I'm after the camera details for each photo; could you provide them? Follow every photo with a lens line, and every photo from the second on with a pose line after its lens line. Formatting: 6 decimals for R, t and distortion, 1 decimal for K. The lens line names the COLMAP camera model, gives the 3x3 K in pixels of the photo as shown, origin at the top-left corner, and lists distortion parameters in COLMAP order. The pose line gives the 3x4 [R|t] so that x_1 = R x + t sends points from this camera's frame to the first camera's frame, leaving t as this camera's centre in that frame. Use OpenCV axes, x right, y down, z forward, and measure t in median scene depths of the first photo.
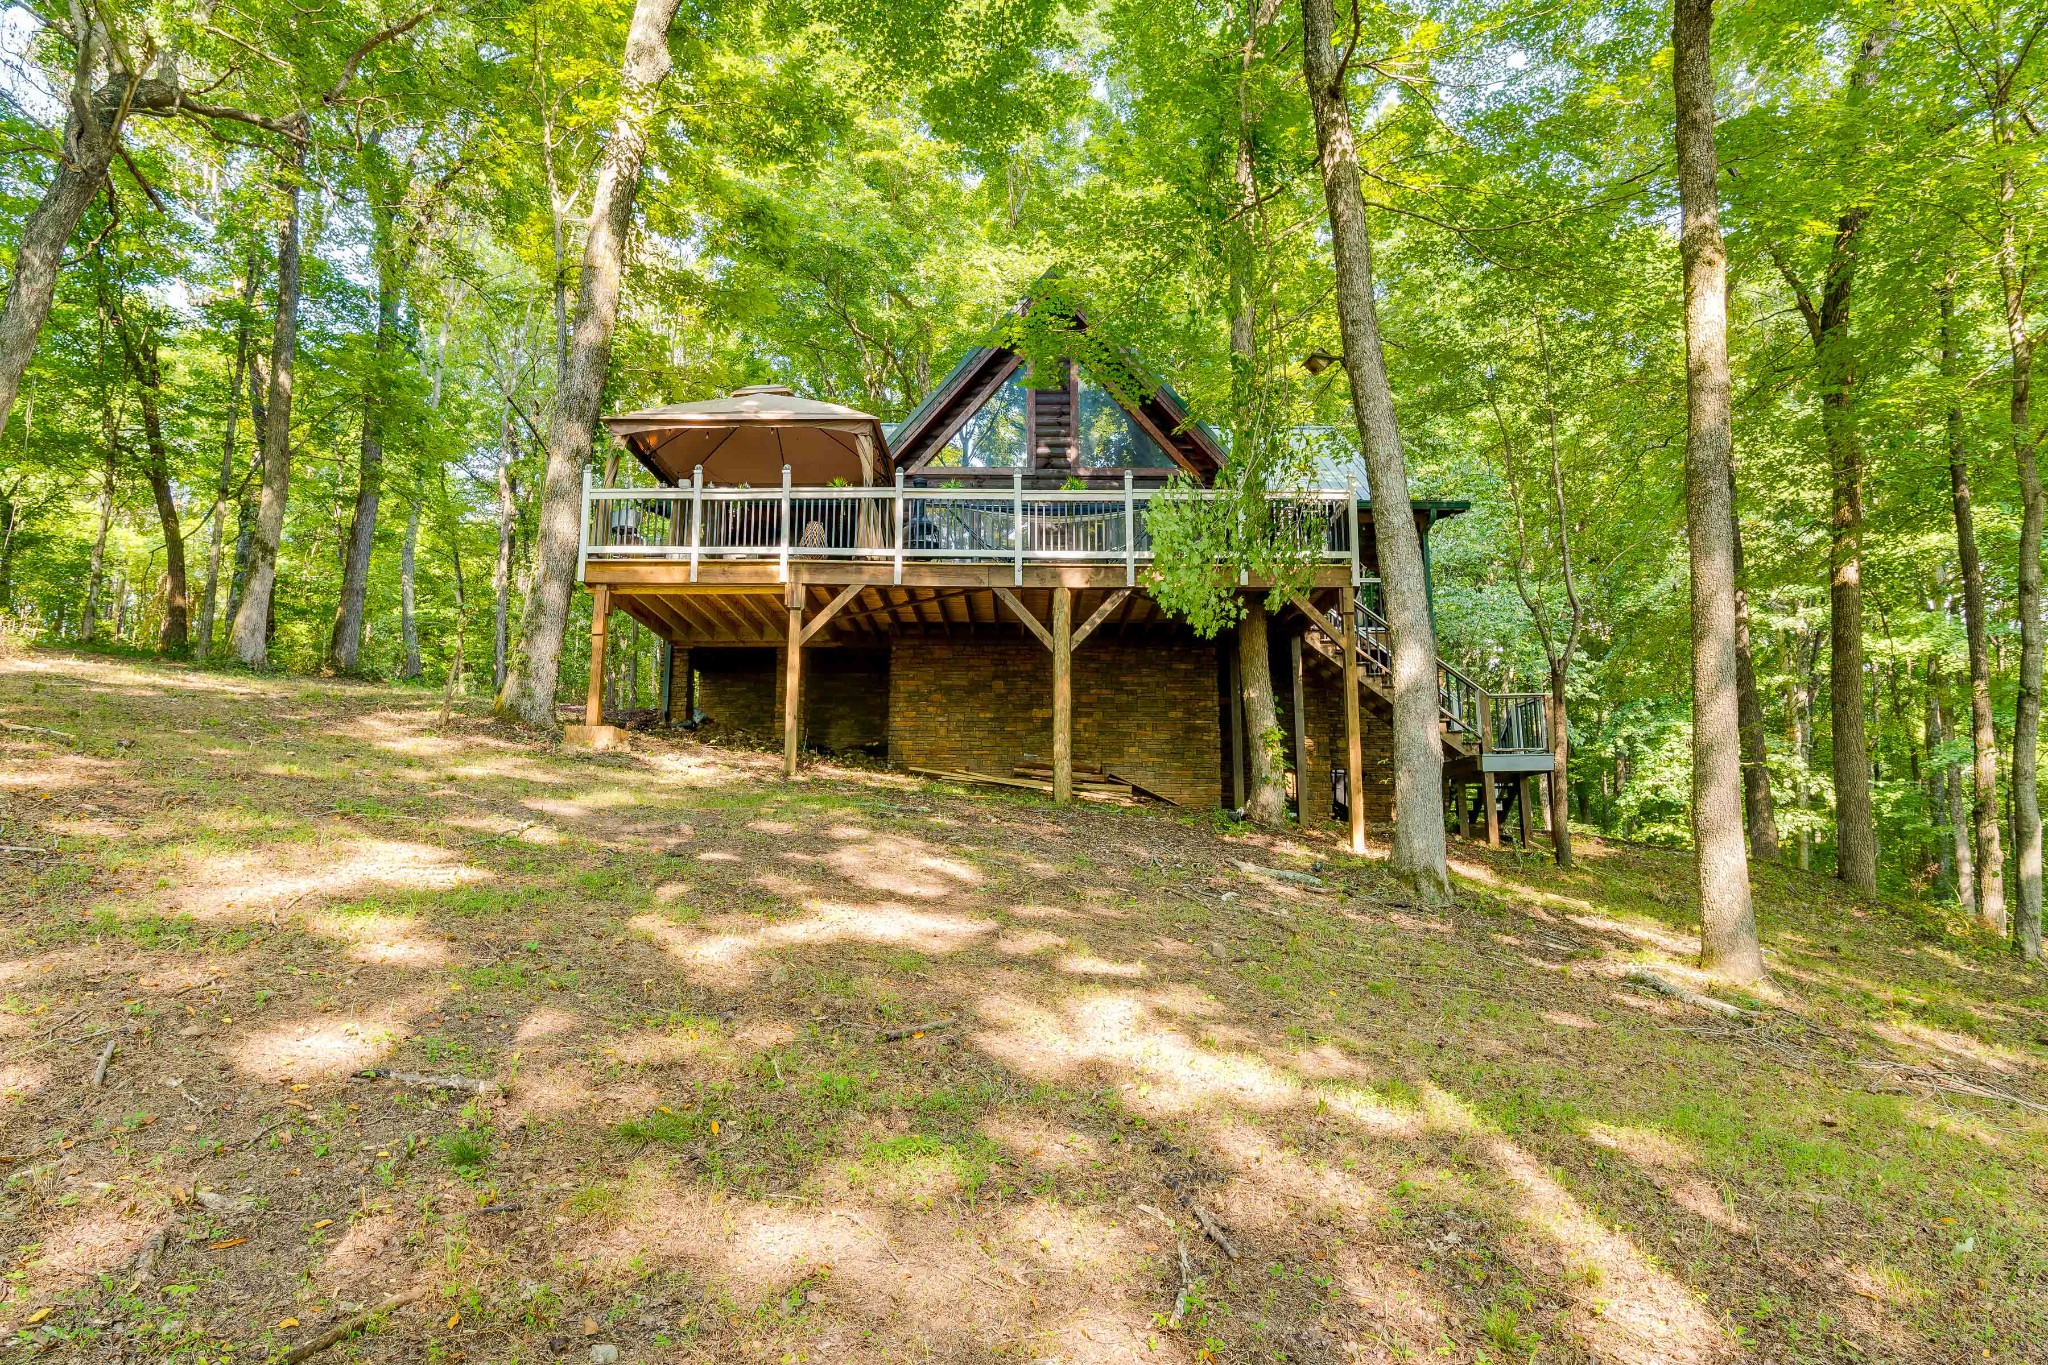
lens RADIAL K [[946.1, 0, 1023.7], [0, 946.1, 687.8], [0, 0, 1]] dist [-0.001212, -0.000272]
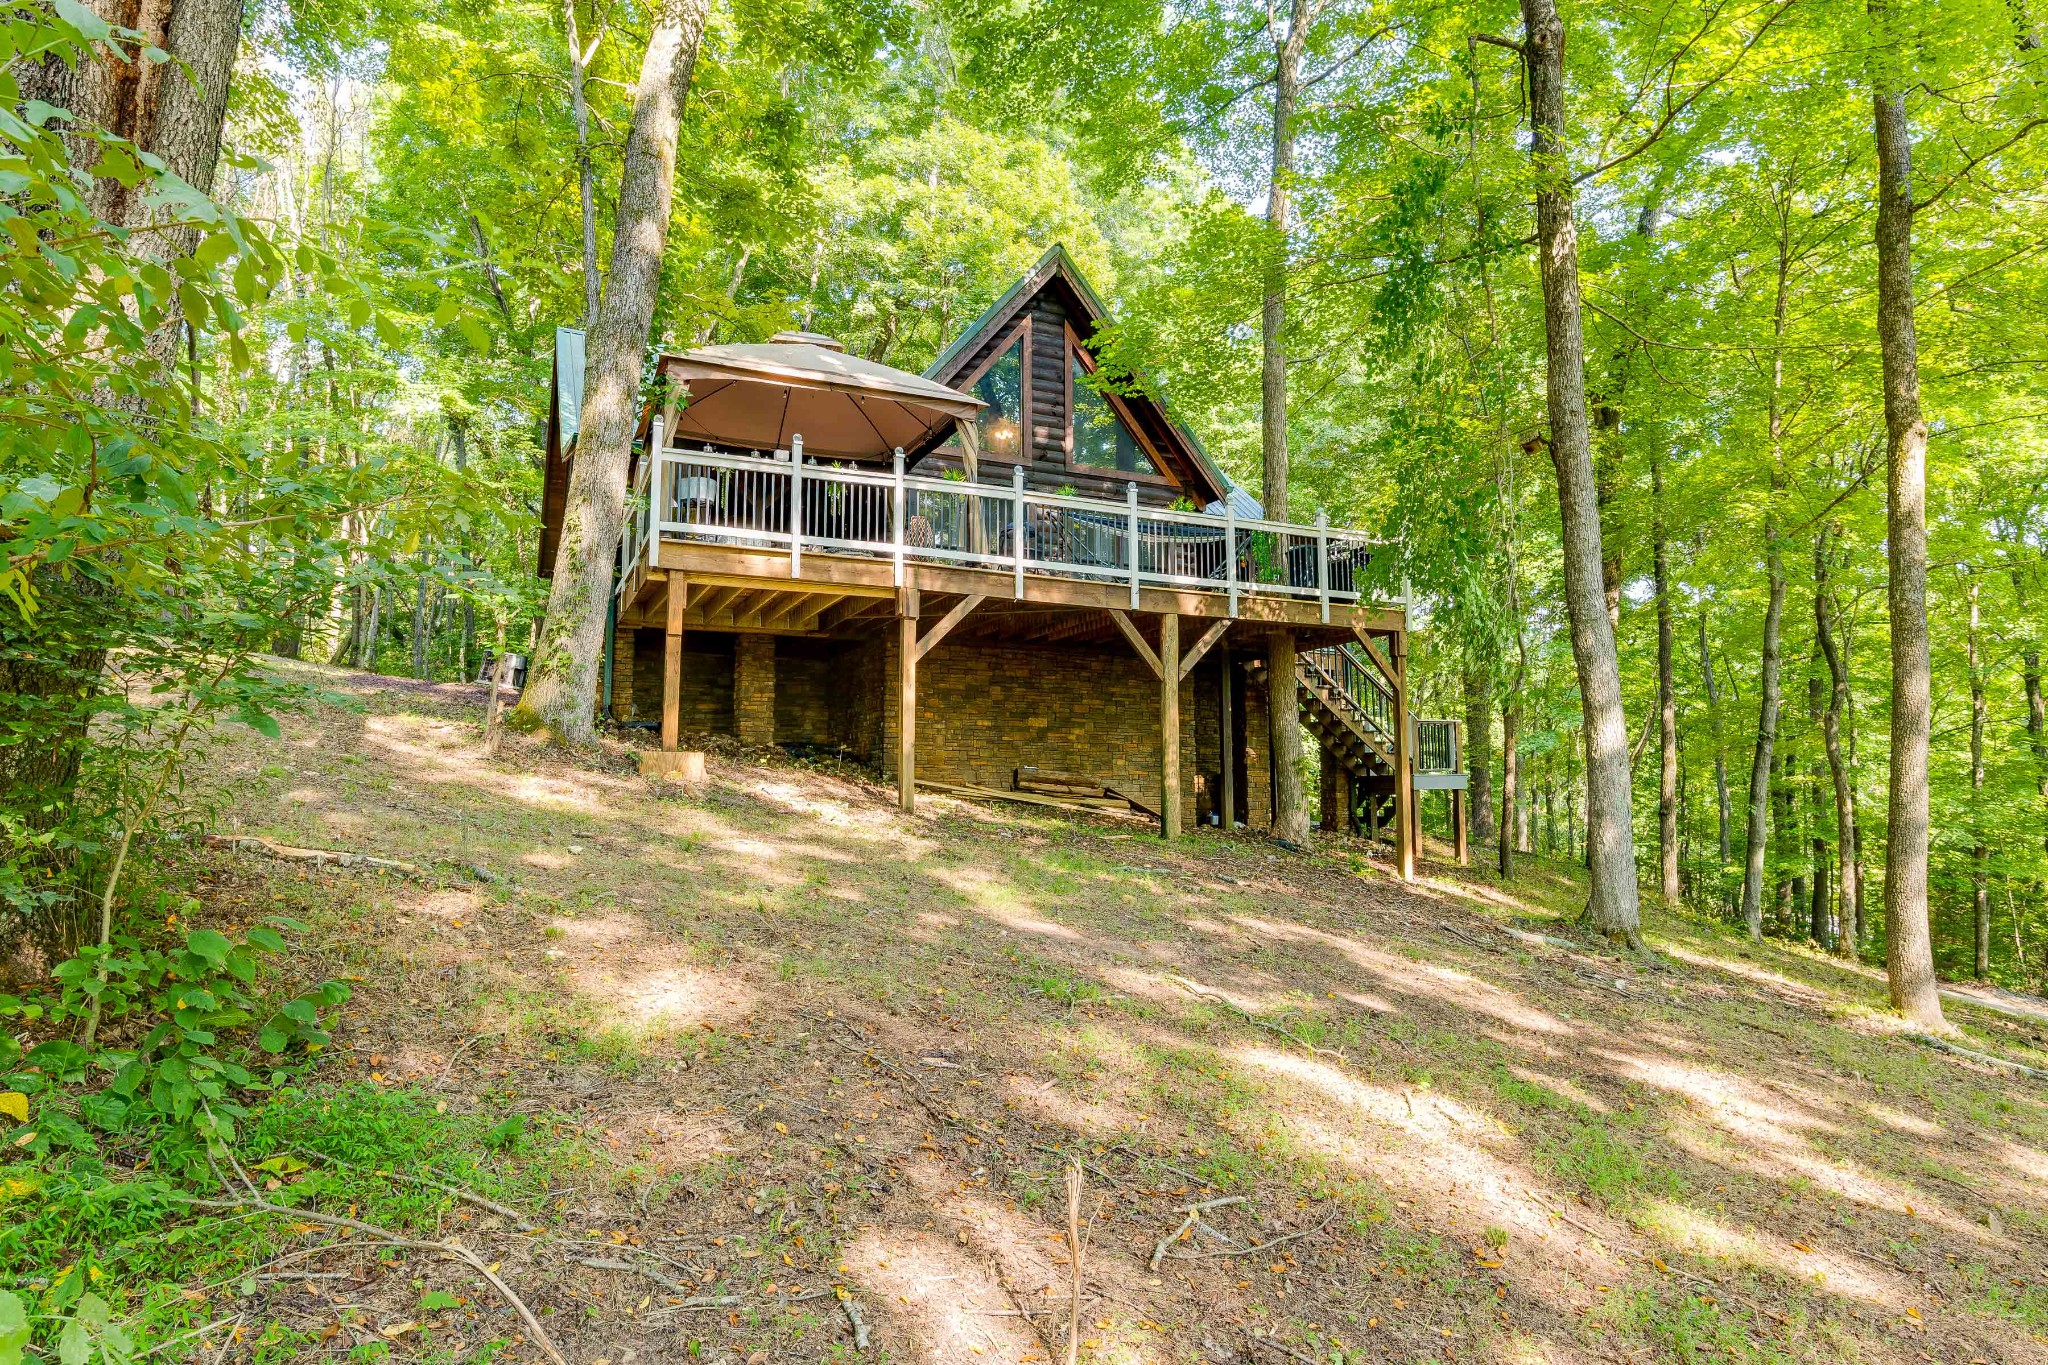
lens RADIAL K [[975.0, 0, 1019.2], [0, 975.0, 694.6], [0, 0, 1]] dist [0.001177, -0.000319]
pose [[0.936899, 0.042035, 0.347064, -0.449372], [-0.061779, 0.997028, 0.046017, -0.059573], [-0.344099, -0.064554, 0.936712, 0.118443]]
